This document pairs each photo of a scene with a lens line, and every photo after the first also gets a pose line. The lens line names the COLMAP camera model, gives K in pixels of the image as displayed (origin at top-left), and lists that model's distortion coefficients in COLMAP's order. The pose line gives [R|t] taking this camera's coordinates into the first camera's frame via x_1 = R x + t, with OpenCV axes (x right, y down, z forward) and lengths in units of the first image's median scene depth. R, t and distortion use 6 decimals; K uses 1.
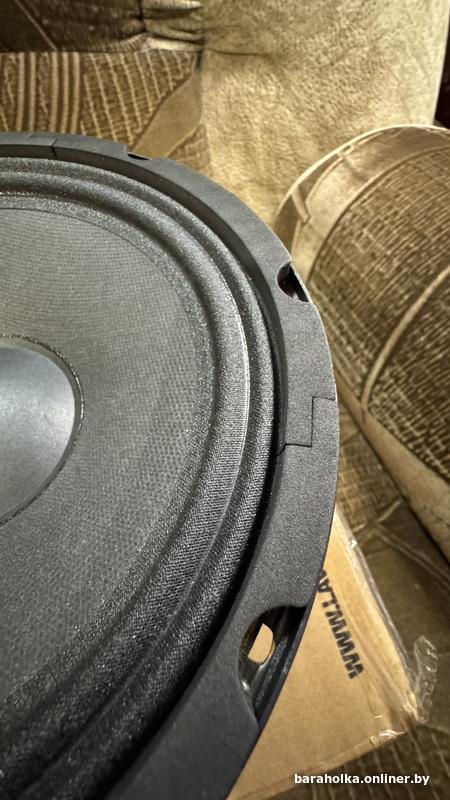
lens RADIAL K [[319.8, 0, 223.1], [0, 319.8, 400.1], [0, 0, 1]] dist [-0.000598, 0.000061]
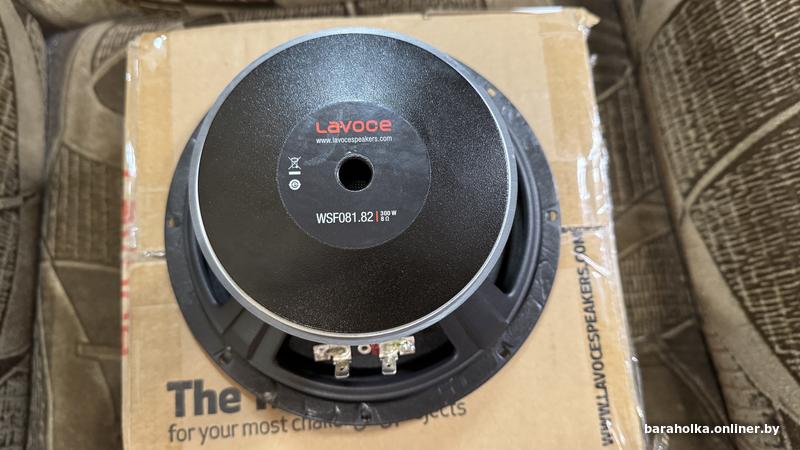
lens RADIAL K [[583.4, 0, 400.4], [0, 583.4, 225.6], [0, 0, 1]] dist [-0.035624, -0.000124]
pose [[0.981392, 0.191066, -0.019085, -0.259142], [-0.177549, 0.940803, 0.288731, -0.256010], [0.073122, -0.279970, 0.957220, -0.516658]]
